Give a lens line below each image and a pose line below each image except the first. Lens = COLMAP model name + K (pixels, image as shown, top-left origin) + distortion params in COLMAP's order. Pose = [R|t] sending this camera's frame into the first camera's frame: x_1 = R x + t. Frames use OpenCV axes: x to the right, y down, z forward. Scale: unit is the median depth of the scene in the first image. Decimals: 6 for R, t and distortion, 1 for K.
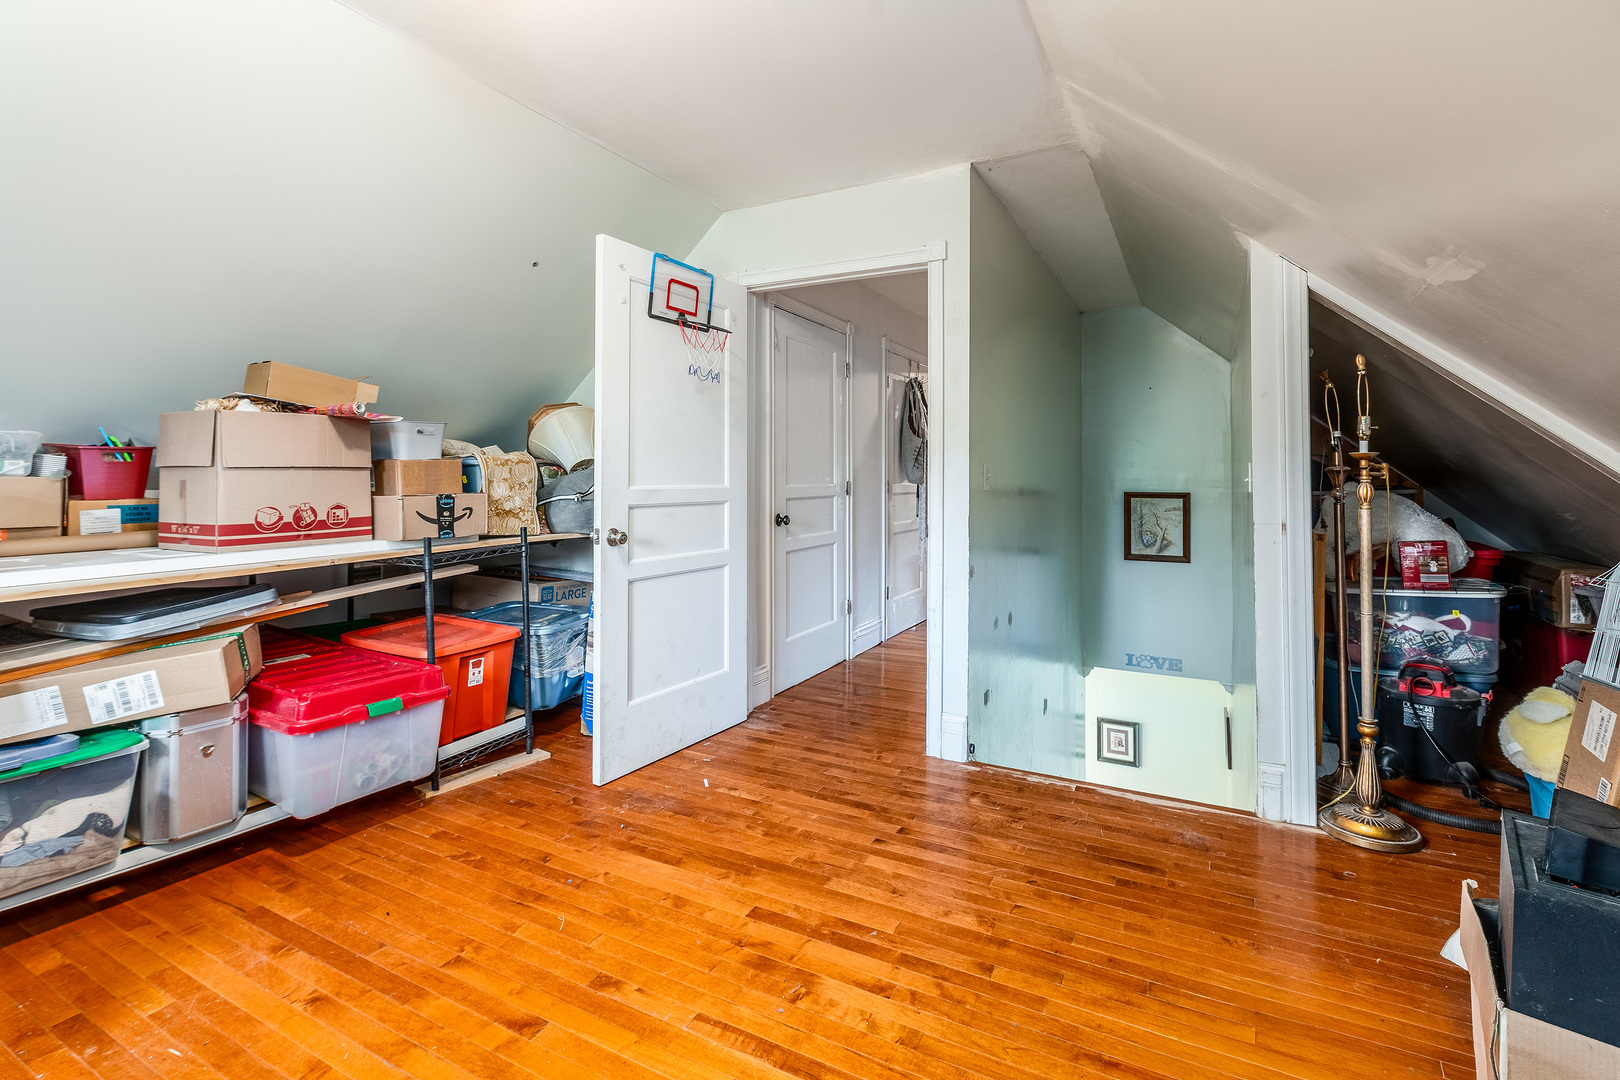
lens RADIAL K [[747.7, 0, 805.8], [0, 747.7, 455.7], [0, 0, 1]] dist [-0.000416, 0.000154]
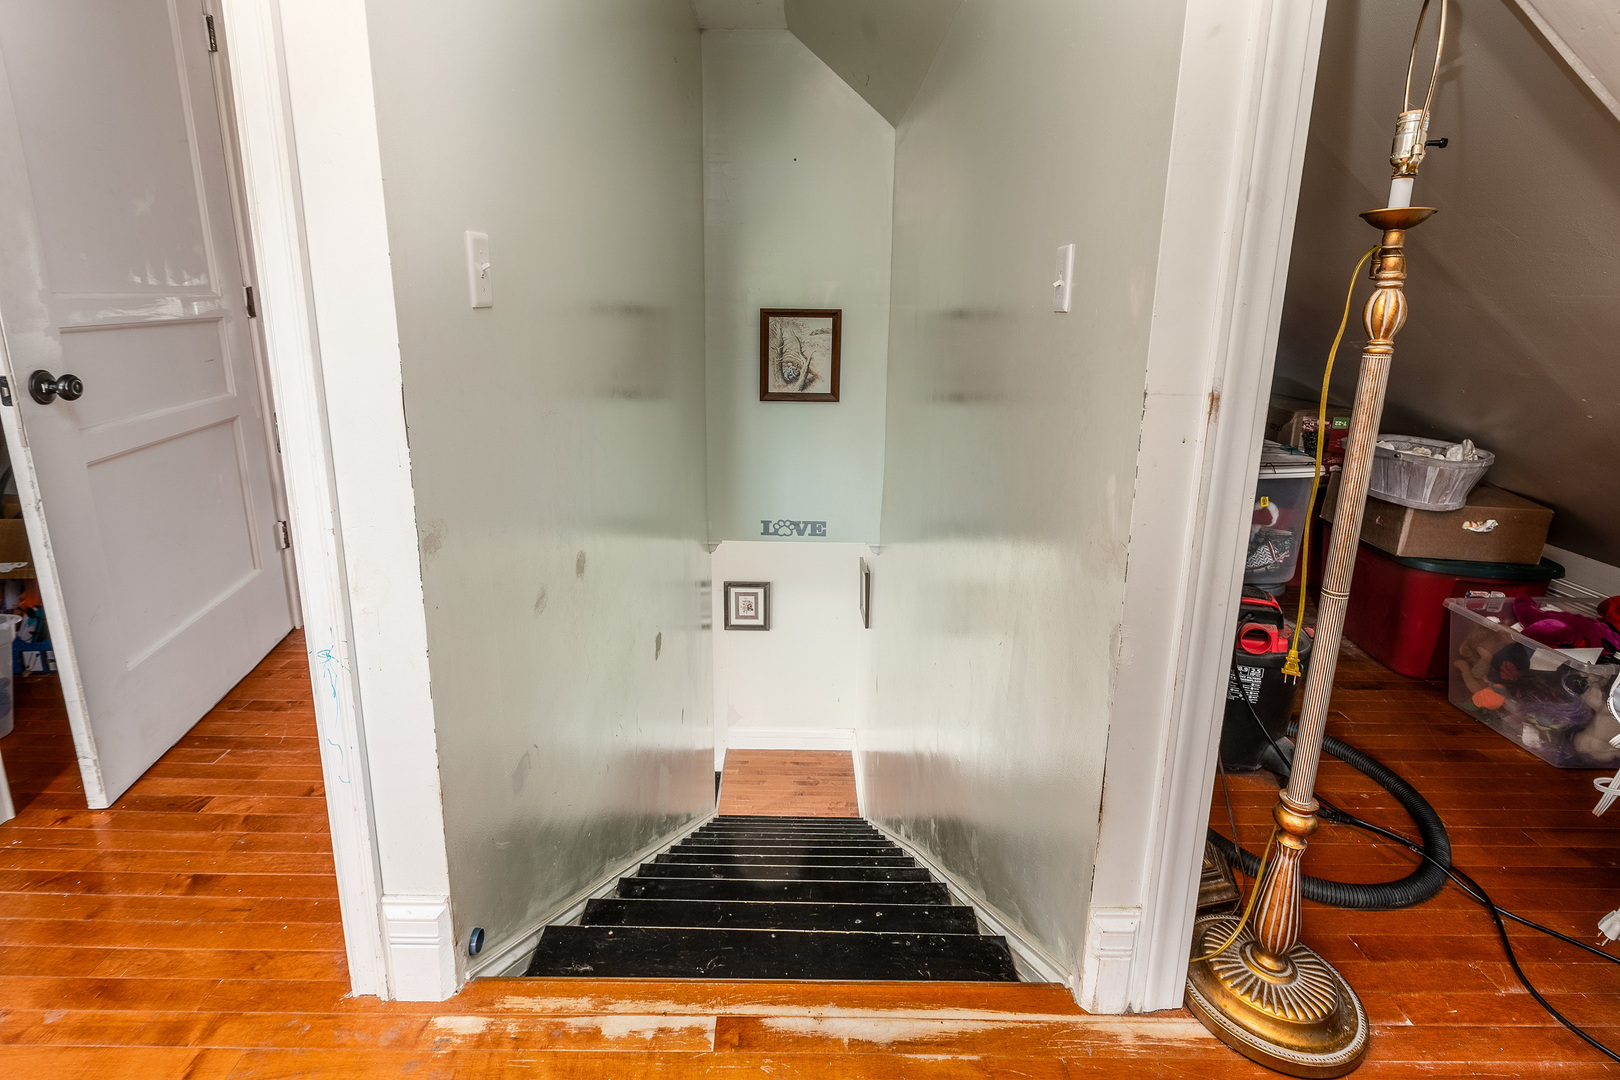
lens RADIAL K [[747.7, 0, 805.8], [0, 747.7, 455.7], [0, 0, 1]] dist [-0.000416, 0.000154]
pose [[0.881455, -0.093102, 0.462999, 0.118291], [-0.021533, 0.971433, 0.236334, 0.015287], [-0.471776, -0.218287, 0.854270, 0.336627]]
